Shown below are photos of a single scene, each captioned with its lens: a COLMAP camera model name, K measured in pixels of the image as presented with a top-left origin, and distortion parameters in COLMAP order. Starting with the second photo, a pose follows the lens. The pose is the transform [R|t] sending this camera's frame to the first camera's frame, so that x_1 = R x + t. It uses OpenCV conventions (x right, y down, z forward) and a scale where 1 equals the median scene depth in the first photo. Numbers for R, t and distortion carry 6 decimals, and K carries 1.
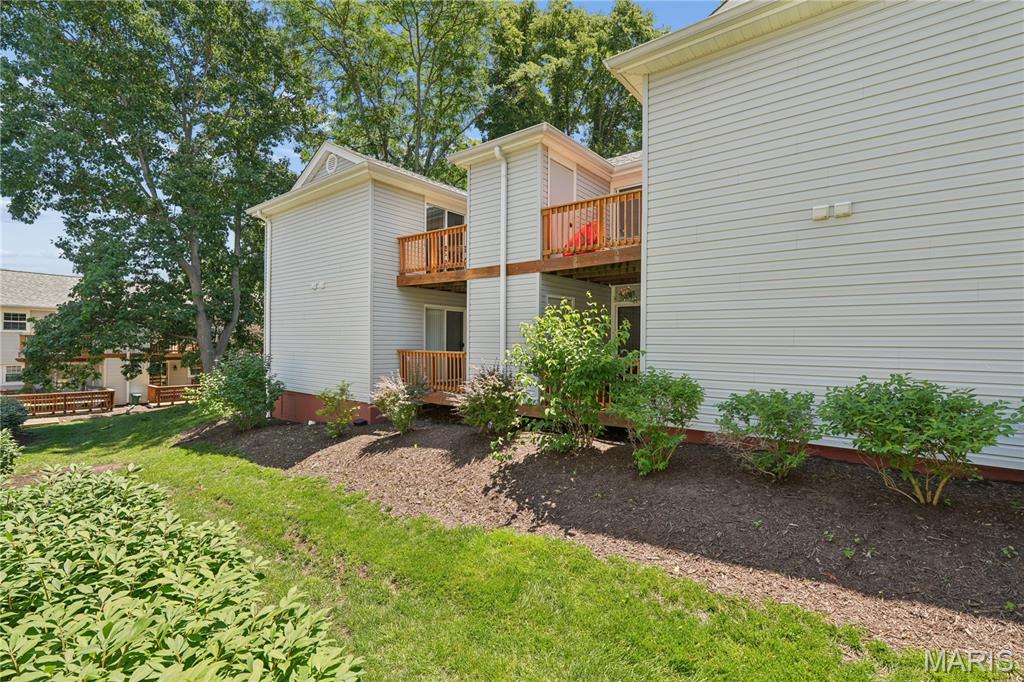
lens RADIAL K [[466.3, 0, 513.6], [0, 466.3, 342.9], [0, 0, 1]] dist [-0.002968, 0.000402]
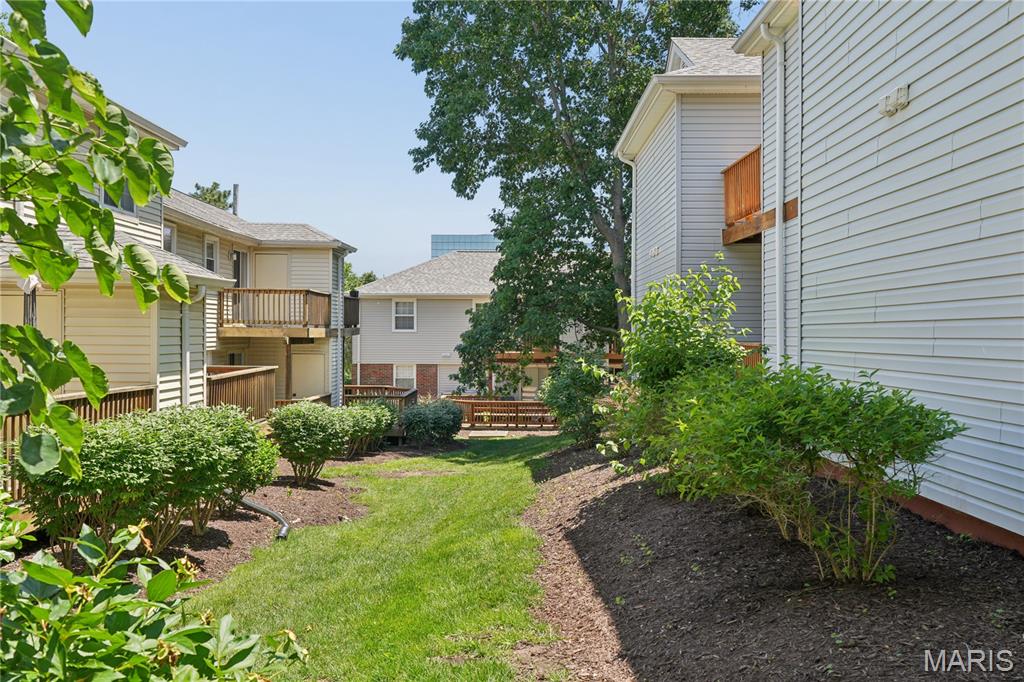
lens RADIAL K [[977.0, 0, 509.7], [0, 977.0, 339.2], [0, 0, 1]] dist [0.001443, 0.000000]
pose [[0.622462, -0.002716, -0.782645, 0.397919], [-0.001281, 0.999989, -0.004489, 0.010624], [0.782649, 0.003797, 0.622452, -0.055645]]
